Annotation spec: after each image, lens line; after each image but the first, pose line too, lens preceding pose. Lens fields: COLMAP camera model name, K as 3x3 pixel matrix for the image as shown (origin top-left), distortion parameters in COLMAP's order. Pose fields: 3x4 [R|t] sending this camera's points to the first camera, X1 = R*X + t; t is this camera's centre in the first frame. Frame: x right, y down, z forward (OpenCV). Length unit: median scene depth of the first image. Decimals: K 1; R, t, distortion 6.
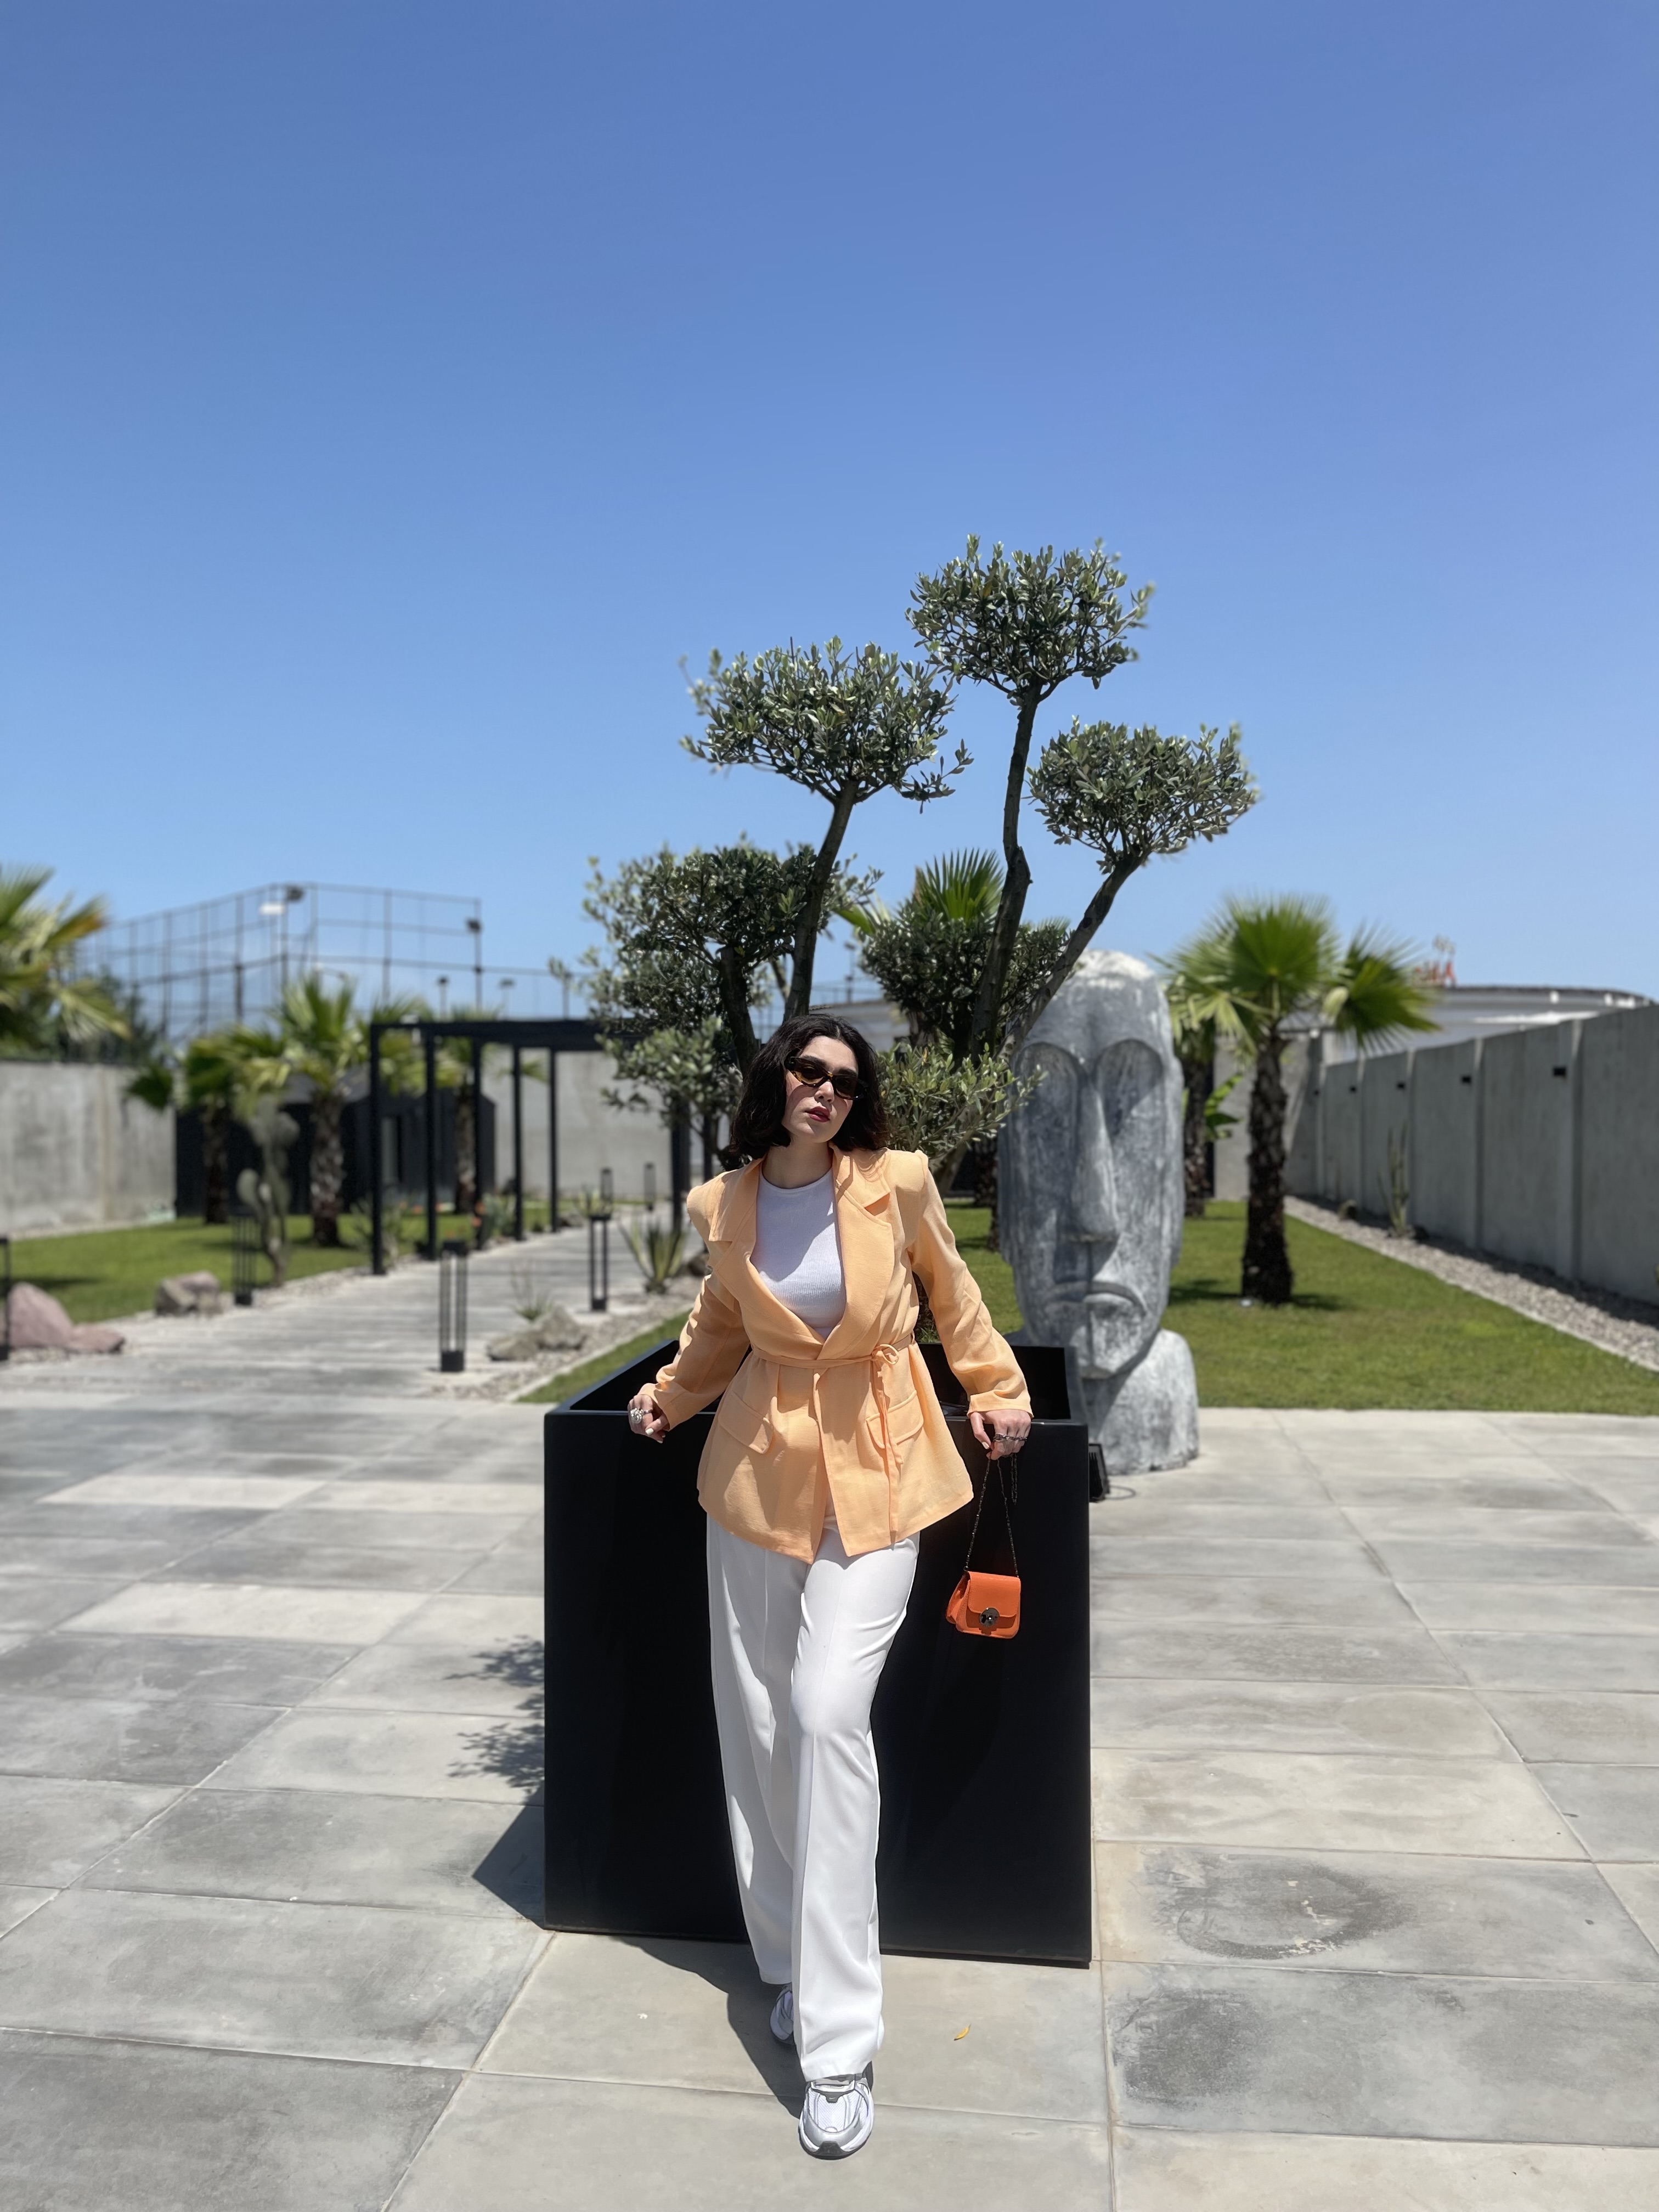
lens RADIAL K [[1659.4, 0, 828.8], [0, 1659.4, 1114.5], [0, 0, 1]] dist [0.058422, -0.077343]
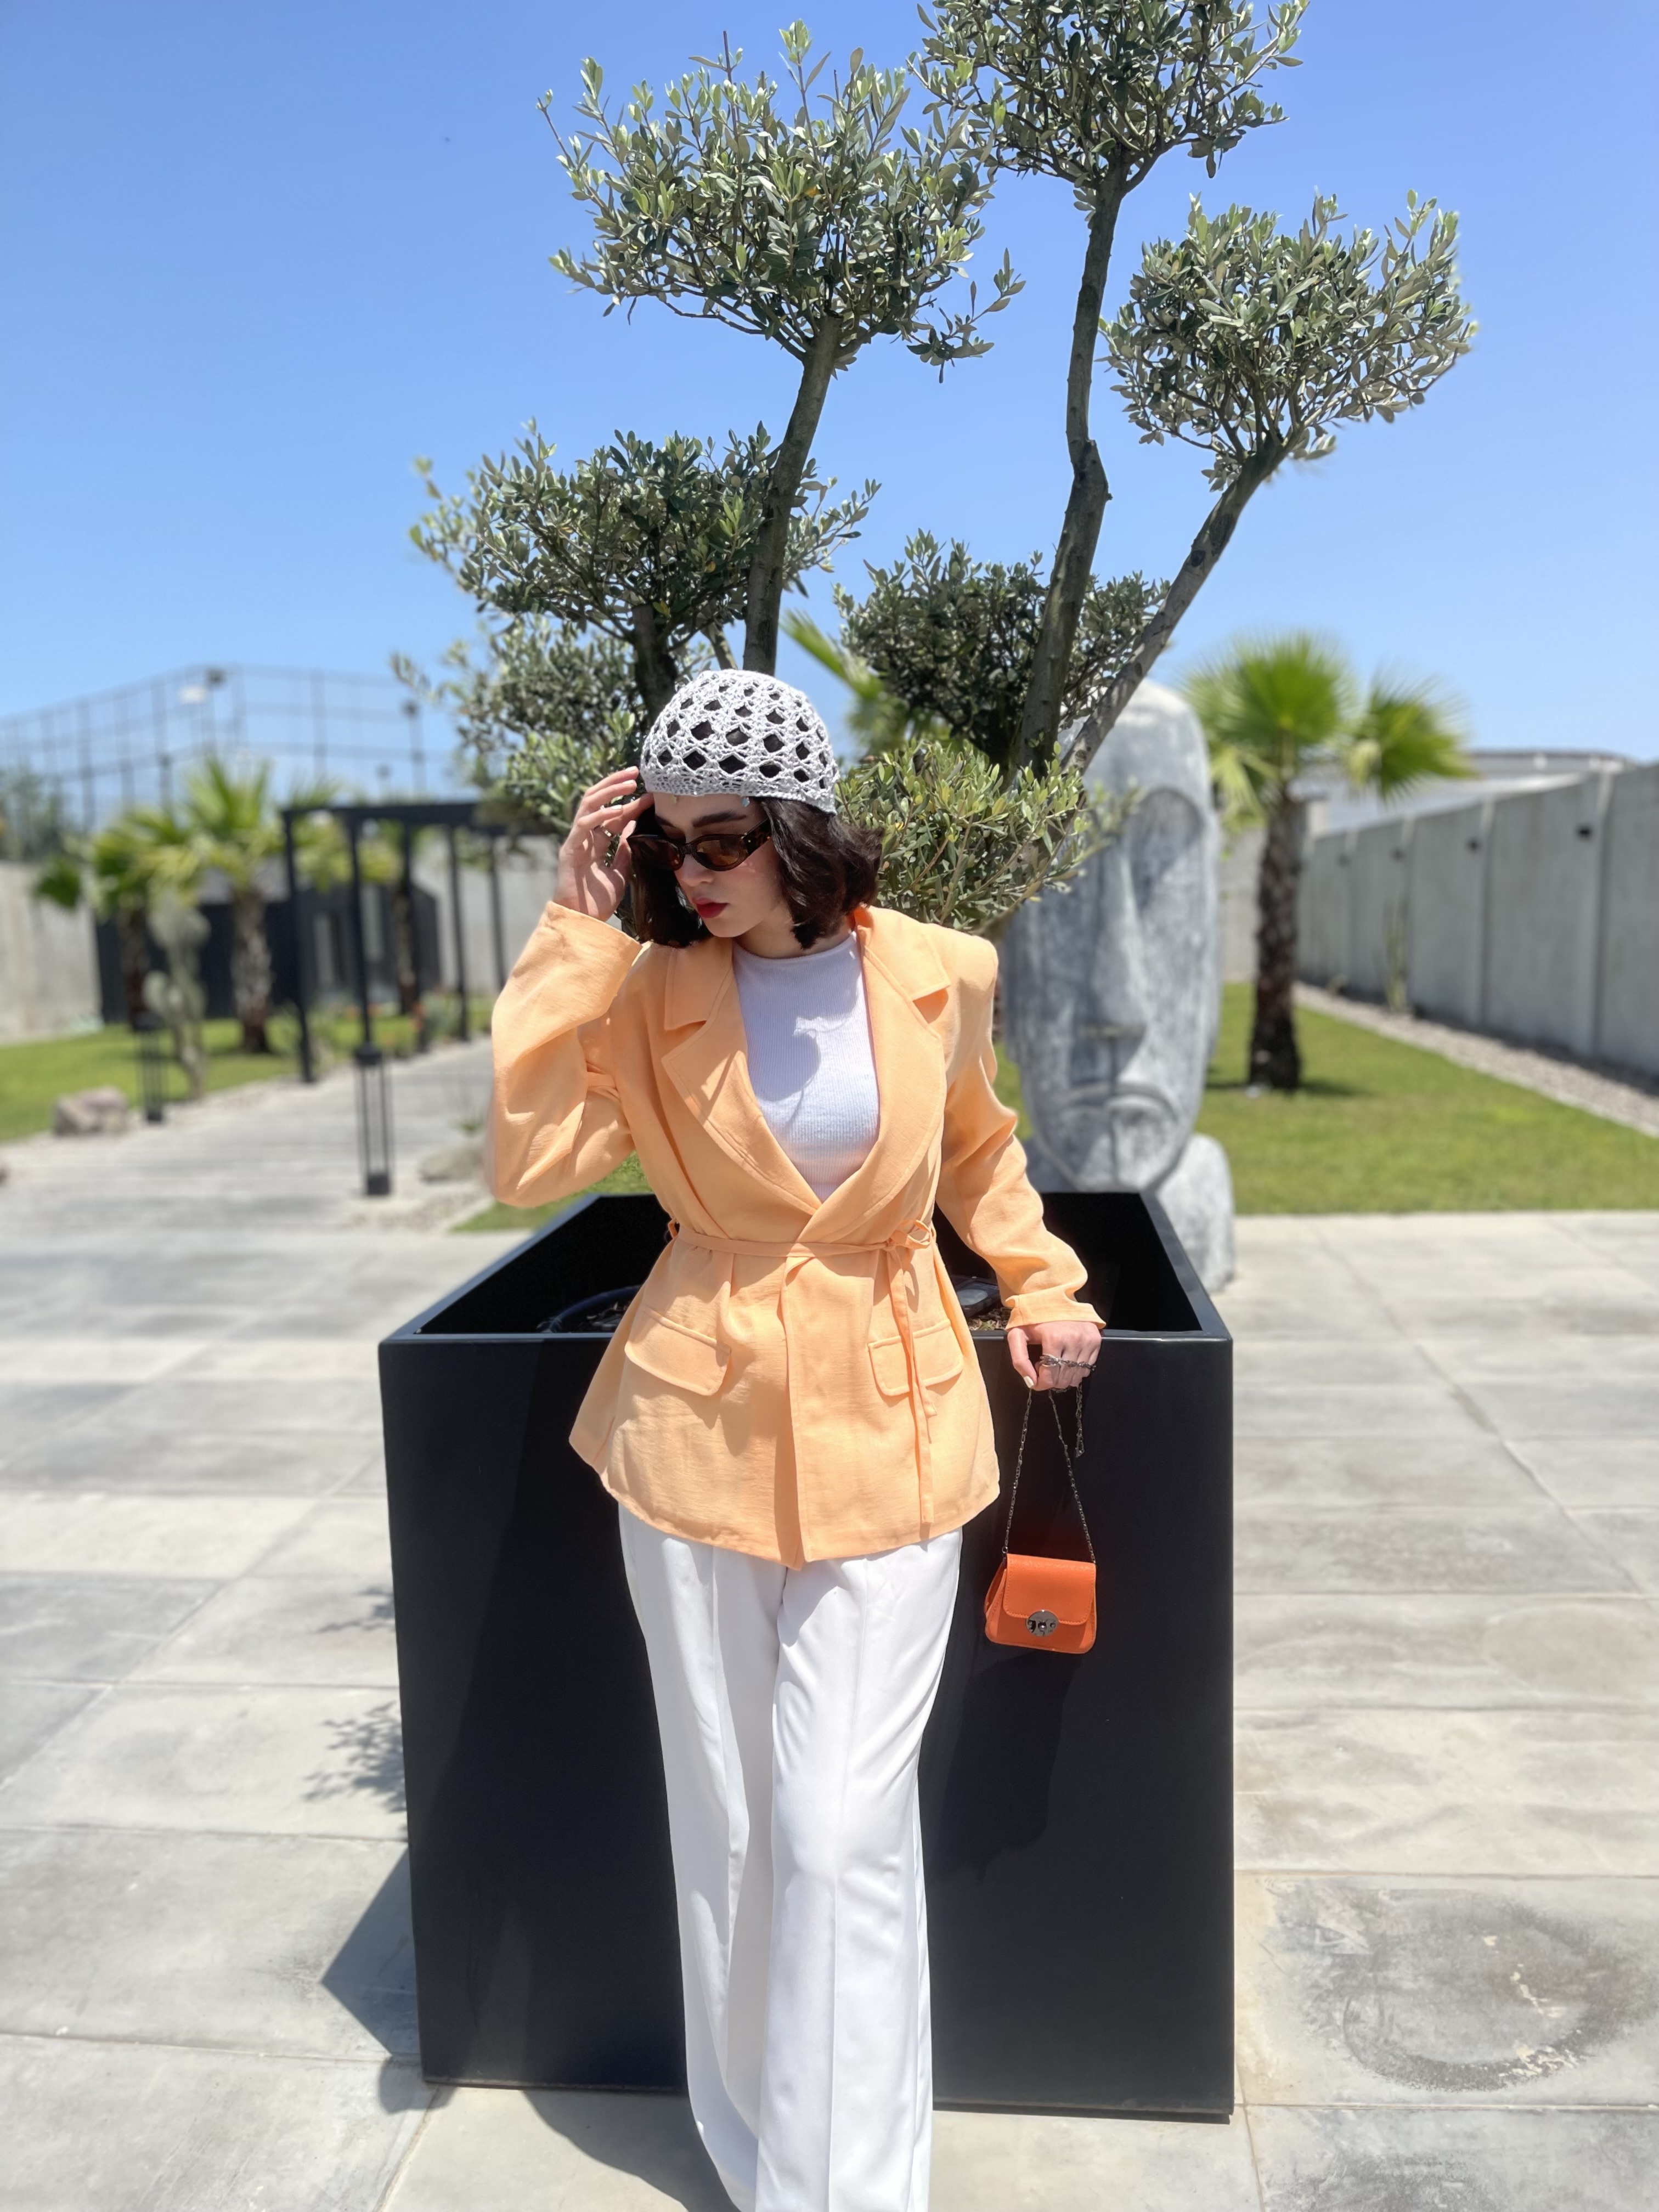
lens RADIAL K [[1662.8, 0, 852.0], [0, 1662.8, 1118.7], [0, 0, 1]] dist [0.060310, -0.090744]
pose [[0.999088, -0.027514, 0.032649, -0.004960], [0.023119, 0.991492, 0.128097, 0.010513], [-0.035895, -0.127226, 0.991224, 0.236031]]
